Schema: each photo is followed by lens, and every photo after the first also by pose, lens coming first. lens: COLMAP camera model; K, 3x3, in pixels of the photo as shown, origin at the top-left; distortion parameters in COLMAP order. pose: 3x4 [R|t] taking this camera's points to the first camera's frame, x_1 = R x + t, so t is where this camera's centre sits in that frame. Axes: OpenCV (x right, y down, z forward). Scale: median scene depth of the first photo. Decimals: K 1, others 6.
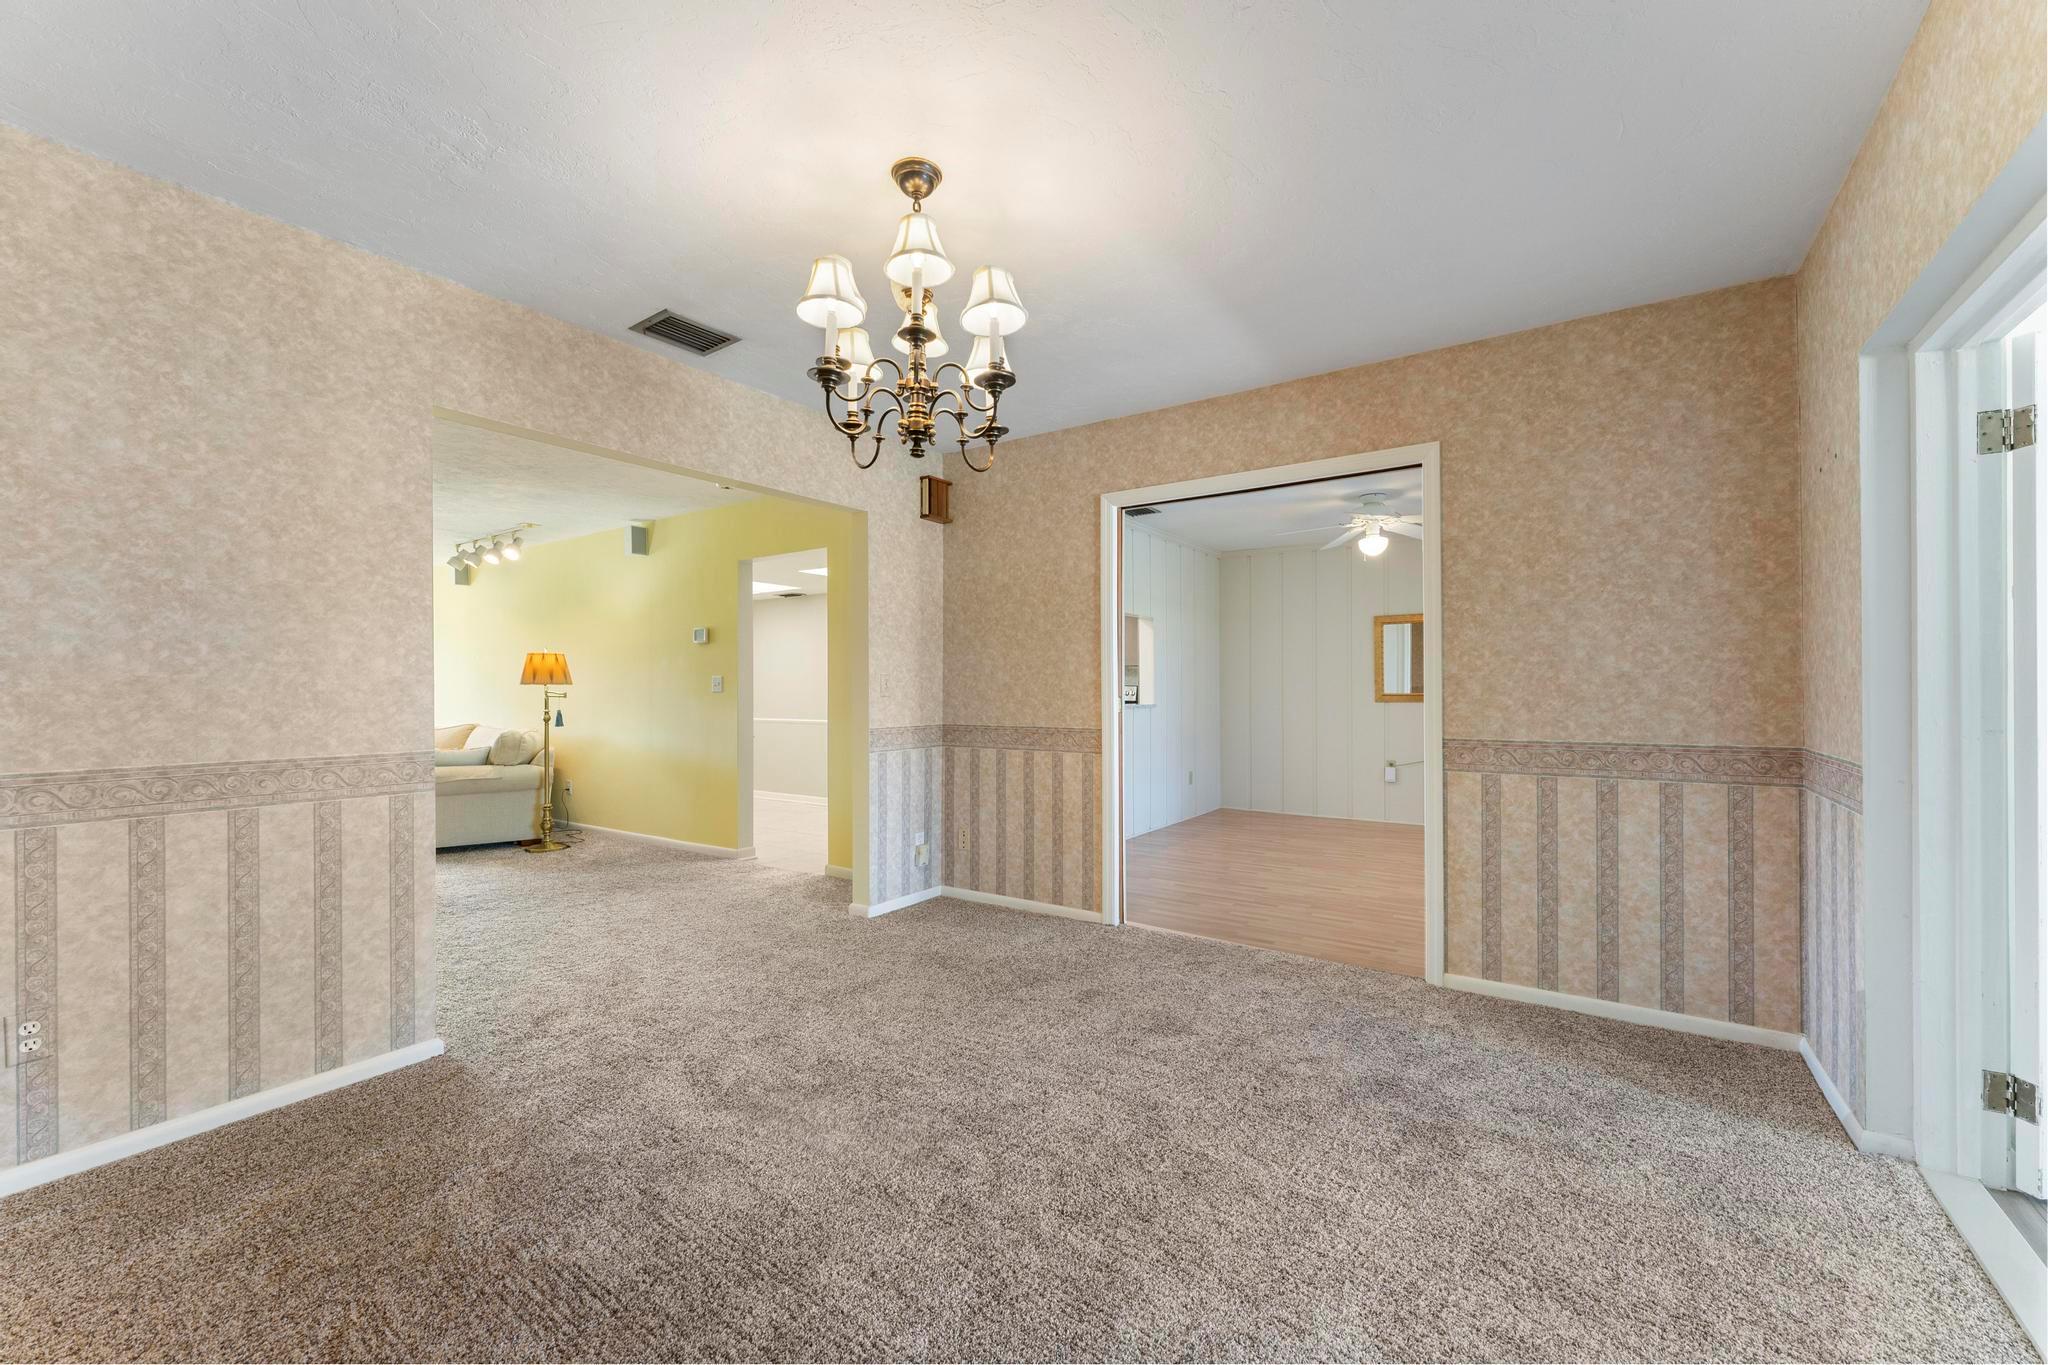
lens RADIAL K [[822.4, 0, 1028.9], [0, 822.4, 687.2], [0, 0, 1]] dist [0.000742, 0.000035]
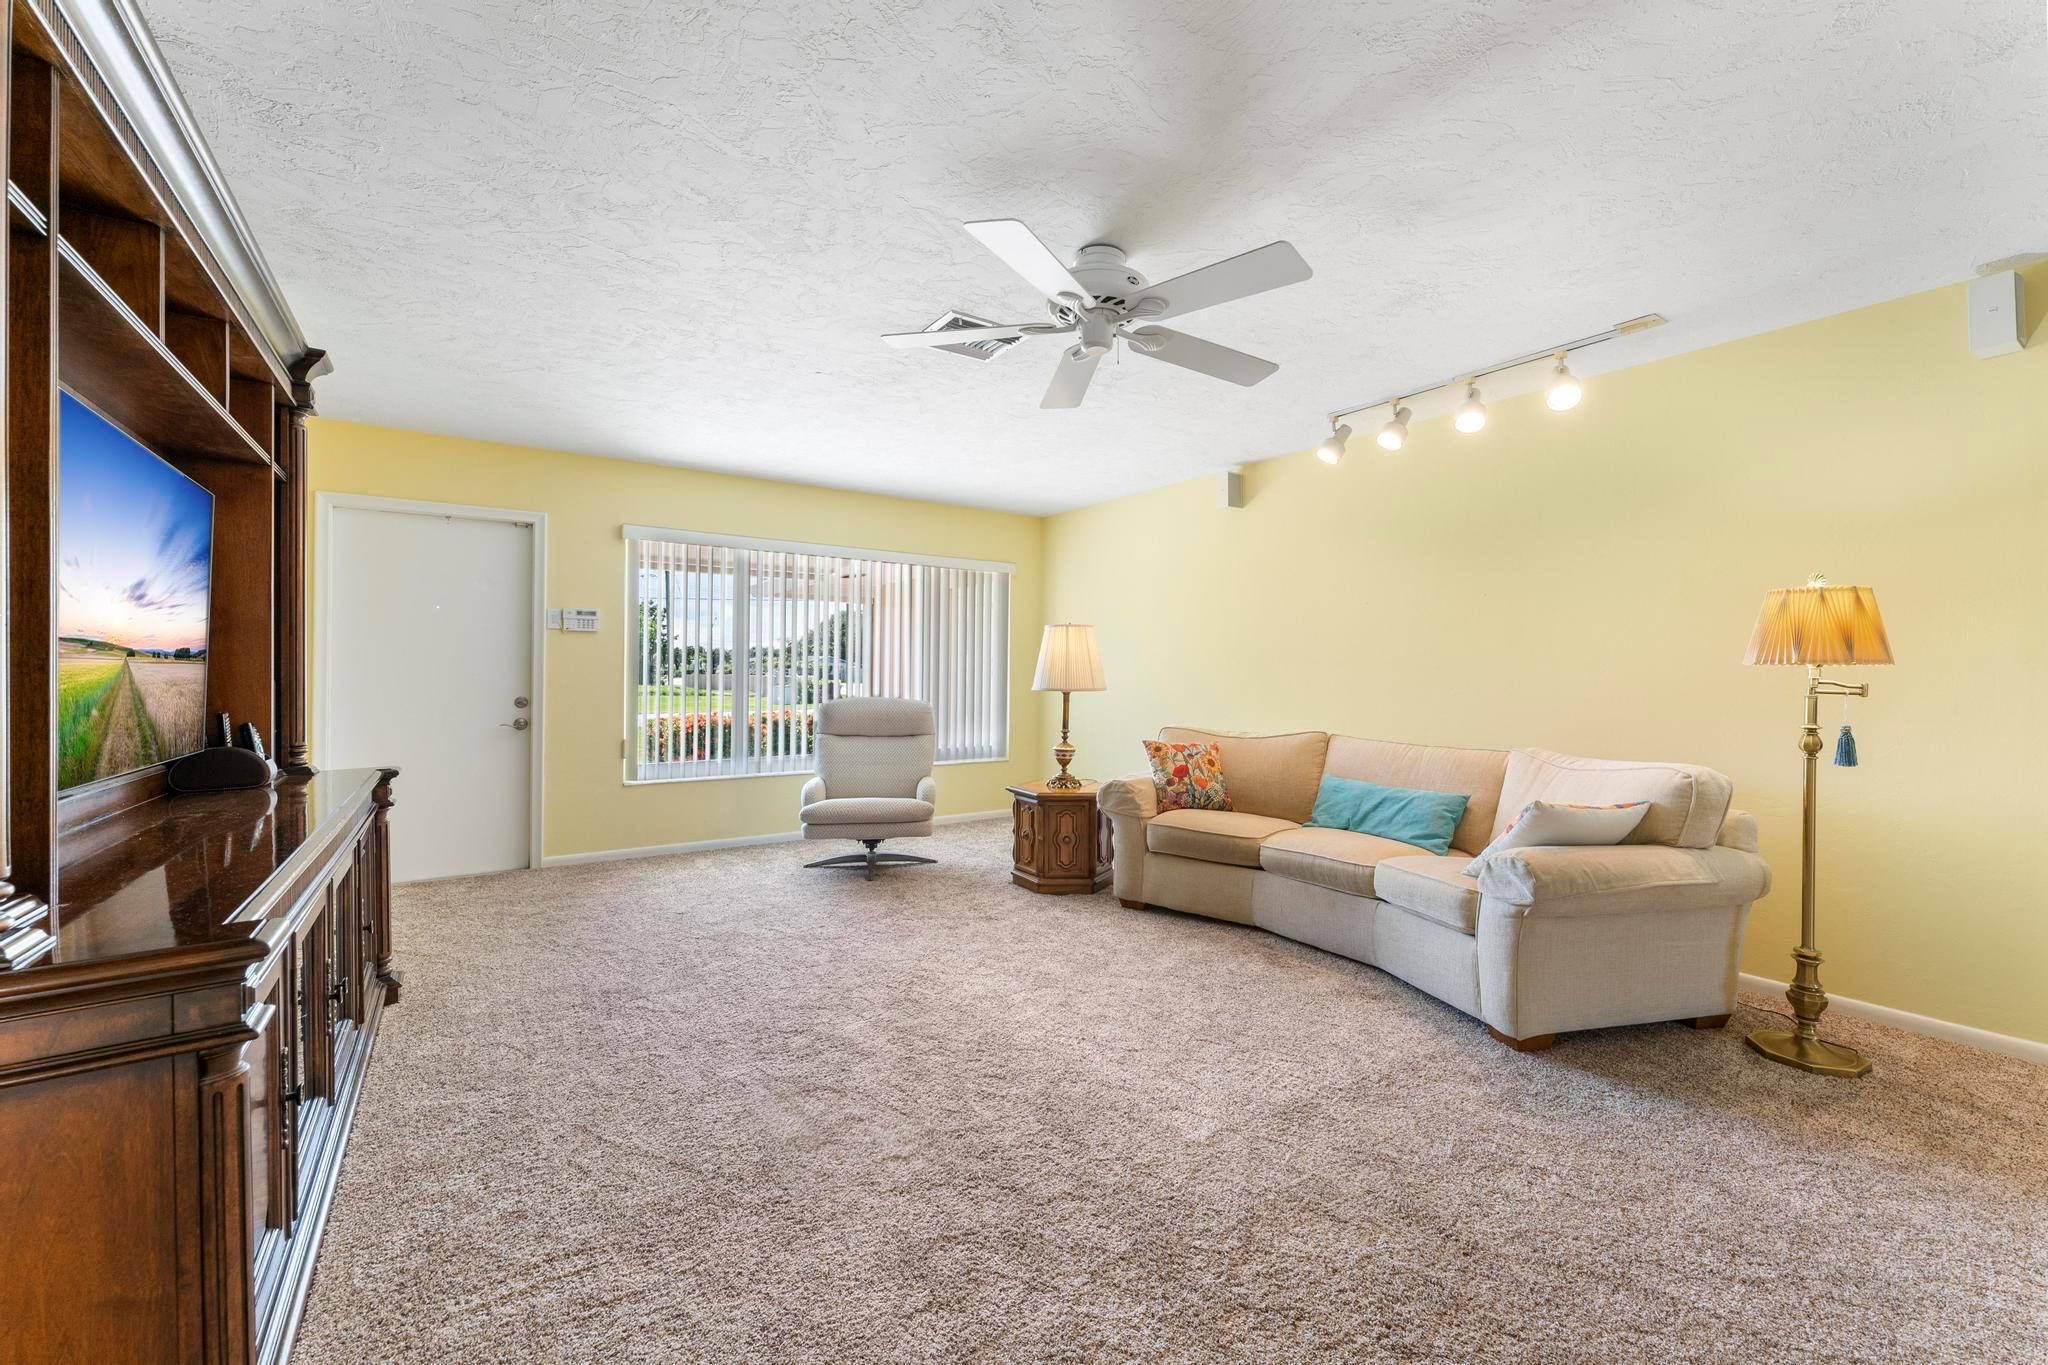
lens RADIAL K [[823.5, 0, 1026.4], [0, 823.5, 672.9], [0, 0, 1]] dist [-0.000517, -0.000070]
pose [[0.934993, 0.011064, -0.354494, -0.804983], [-0.011371, 0.999935, 0.001217, 0.005437], [0.354484, 0.002893, 0.935058, 0.465752]]
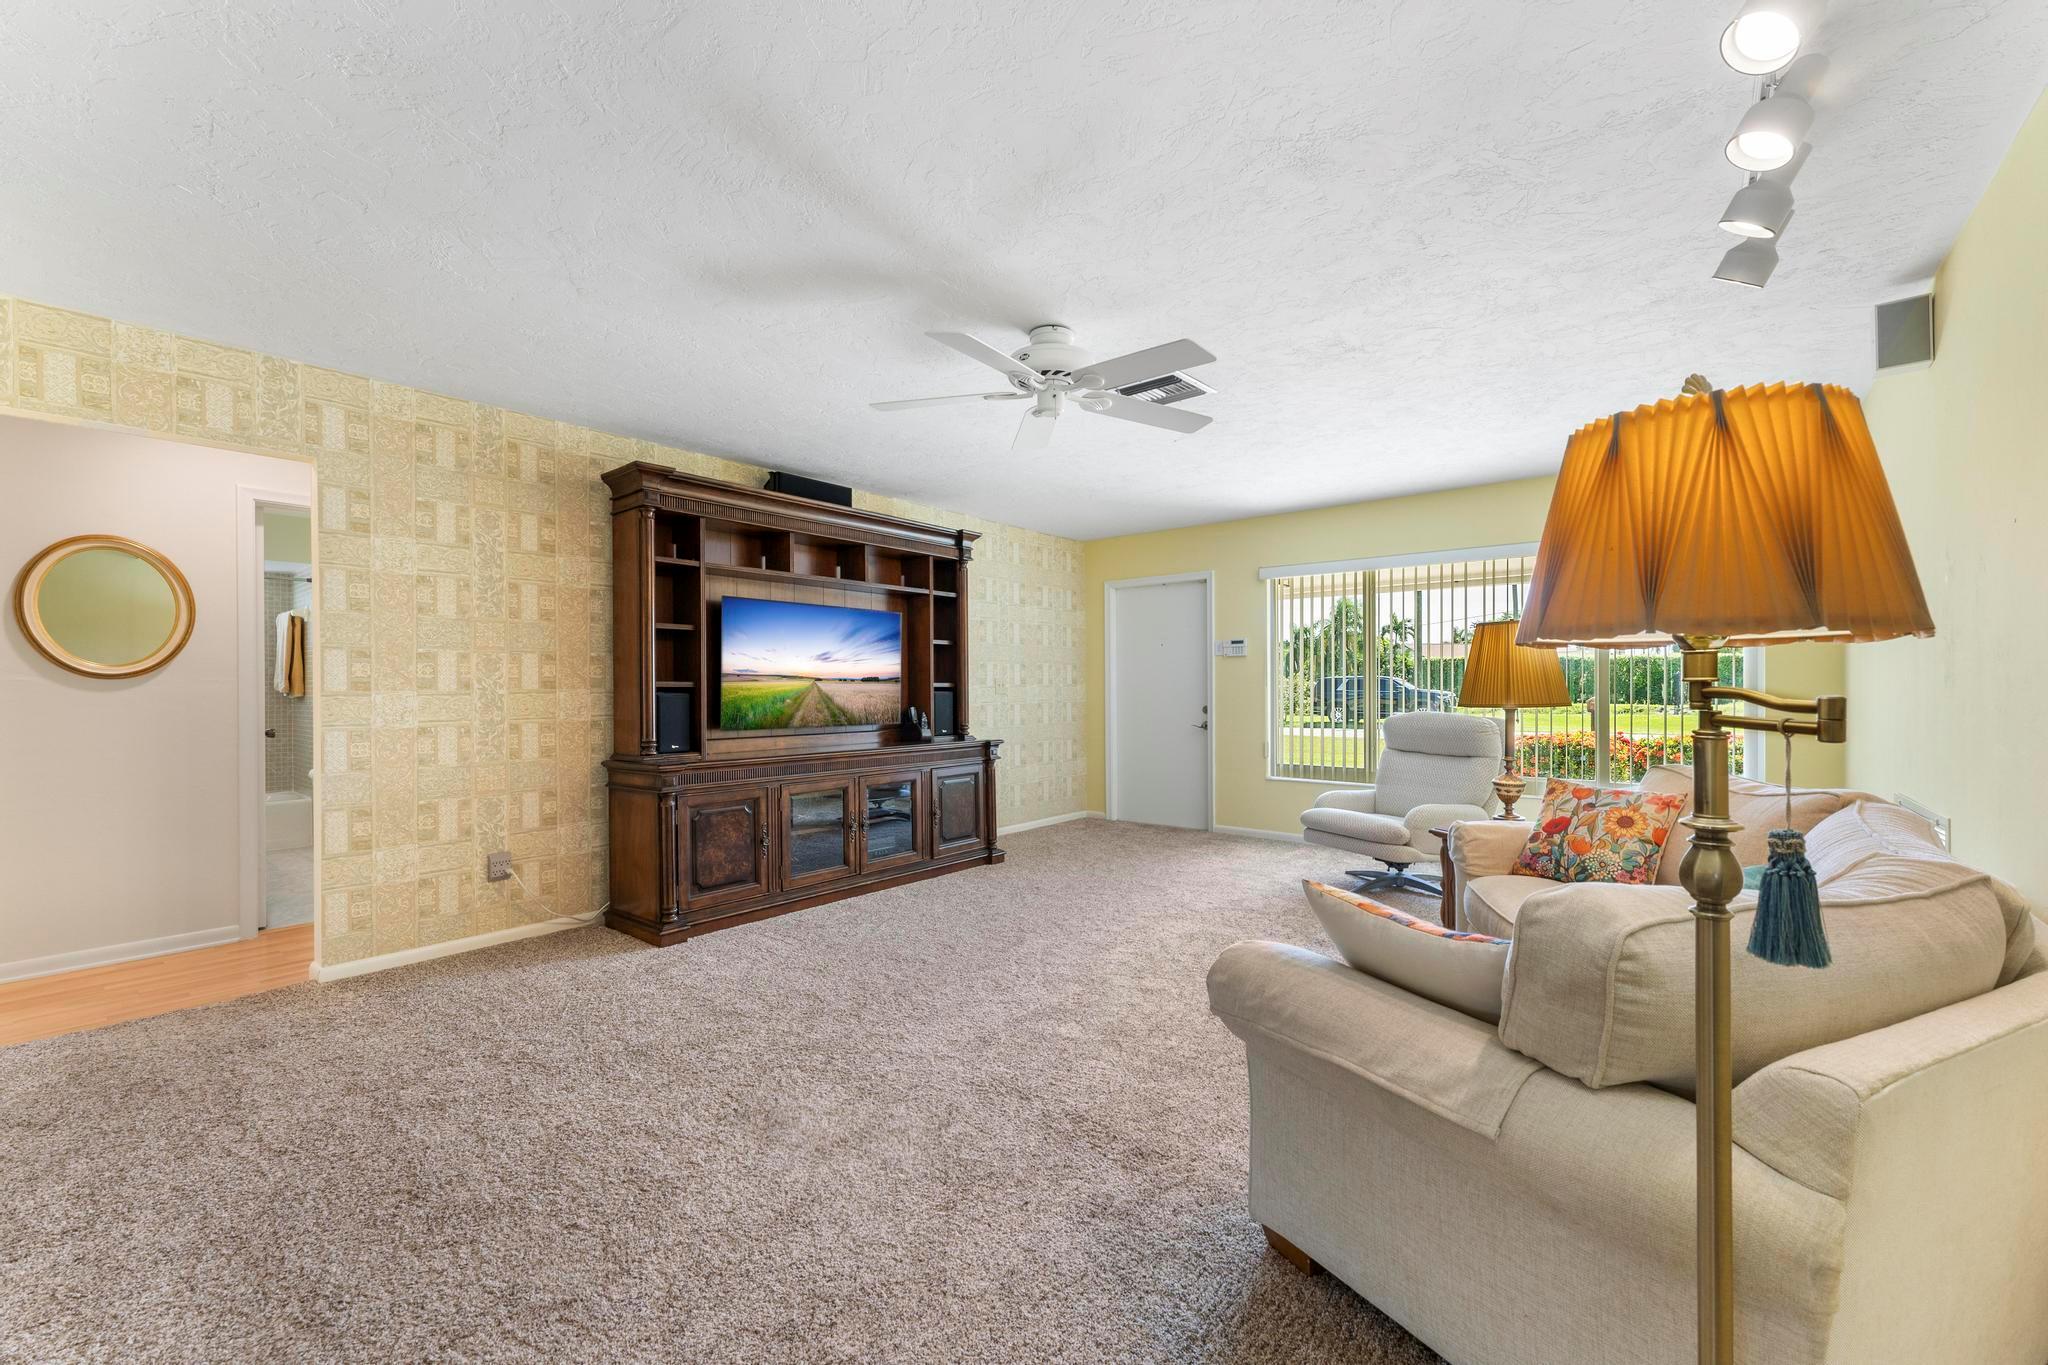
lens RADIAL K [[822.4, 0, 1028.9], [0, 822.4, 687.2], [0, 0, 1]] dist [0.000742, 0.000035]
pose [[-0.078417, 0.004849, -0.996909, -0.432045], [0.004126, 0.999981, 0.004540, 0.004158], [0.996912, -0.003758, -0.078436, 0.887206]]
